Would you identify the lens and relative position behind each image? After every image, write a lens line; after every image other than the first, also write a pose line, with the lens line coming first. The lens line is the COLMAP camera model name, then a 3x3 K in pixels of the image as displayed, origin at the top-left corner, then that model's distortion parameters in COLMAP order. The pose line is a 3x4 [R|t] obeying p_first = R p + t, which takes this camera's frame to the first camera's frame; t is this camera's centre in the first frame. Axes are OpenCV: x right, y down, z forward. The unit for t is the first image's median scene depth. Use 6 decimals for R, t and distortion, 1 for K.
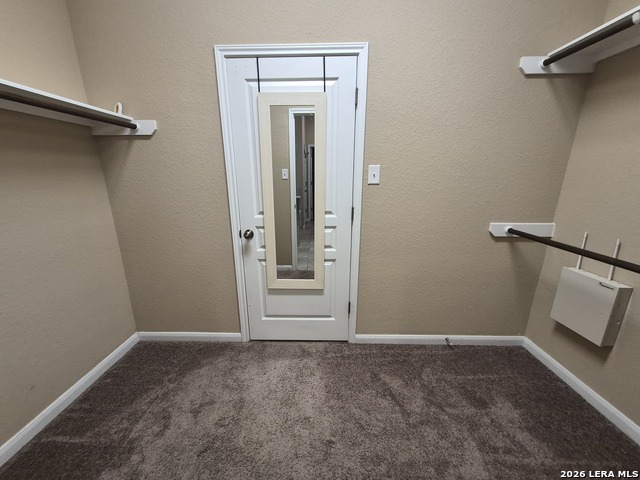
lens RADIAL K [[252.6, 0, 318.8], [0, 252.6, 242.9], [0, 0, 1]] dist [0.011771, -0.000842]
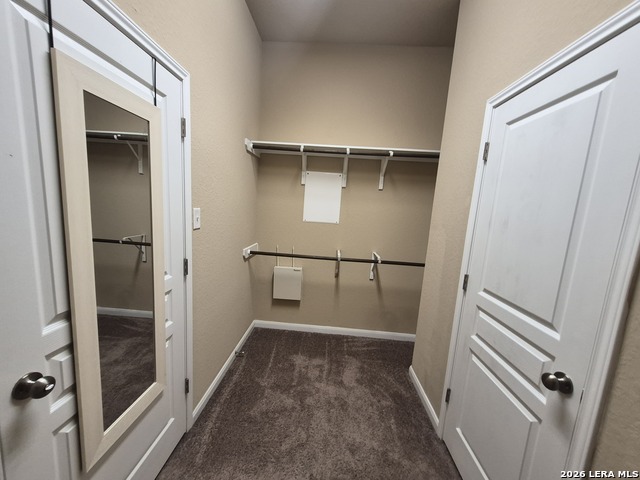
lens RADIAL K [[252.6, 0, 316.6], [0, 252.6, 240.1], [0, 0, 1]] dist [0.011771, -0.000842]
pose [[0.039636, -0.135567, 0.989975, -0.713751], [0.195425, 0.972672, 0.125373, -0.245877], [-0.979917, 0.188496, 0.065046, 0.602354]]
